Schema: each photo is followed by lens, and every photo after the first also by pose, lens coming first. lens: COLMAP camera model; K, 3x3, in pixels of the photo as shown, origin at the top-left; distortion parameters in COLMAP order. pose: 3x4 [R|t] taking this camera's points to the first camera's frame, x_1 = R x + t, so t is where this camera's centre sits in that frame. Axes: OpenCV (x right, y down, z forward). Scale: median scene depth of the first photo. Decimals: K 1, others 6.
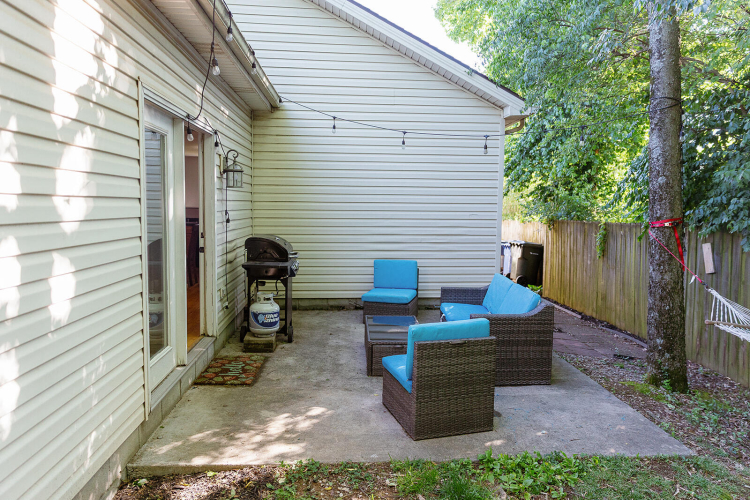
lens RADIAL K [[509.7, 0, 375.0], [0, 509.7, 250.0], [0, 0, 1]] dist [0.011183, 0.000952]
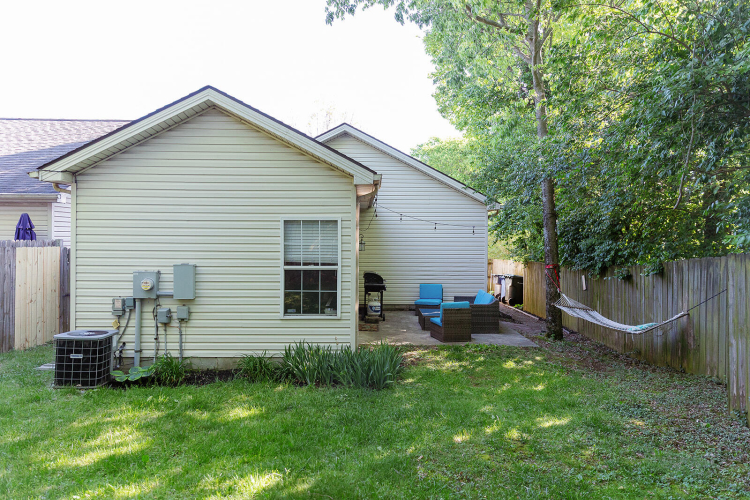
lens RADIAL K [[509.7, 0, 375.0], [0, 509.7, 250.0], [0, 0, 1]] dist [0.011183, 0.000952]
pose [[0.999315, -0.000723, -0.036988, -0.124906], [-0.001730, 0.997804, -0.066219, 0.025066], [0.036955, 0.066238, 0.997119, -1.188895]]
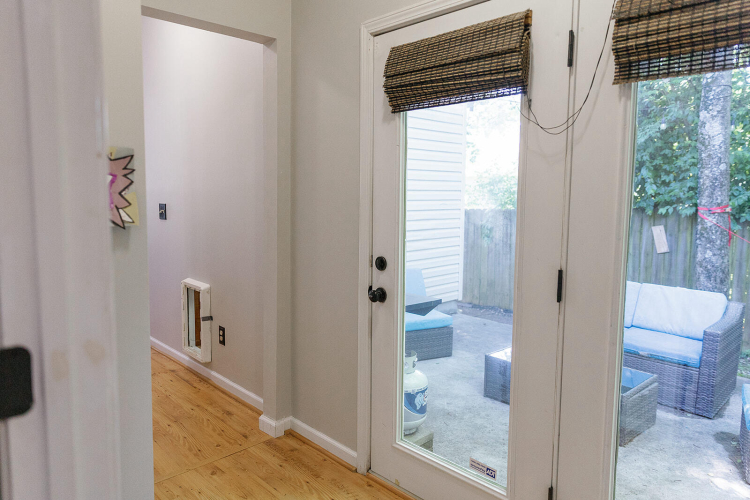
lens RADIAL K [[509.7, 0, 375.0], [0, 509.7, 250.0], [0, 0, 1]] dist [0.011183, 0.000952]
pose [[0.769069, -0.076647, 0.634553, -0.560235], [0.059682, 0.997058, 0.048099, -0.053695], [-0.636373, 0.000880, 0.771381, 0.567732]]
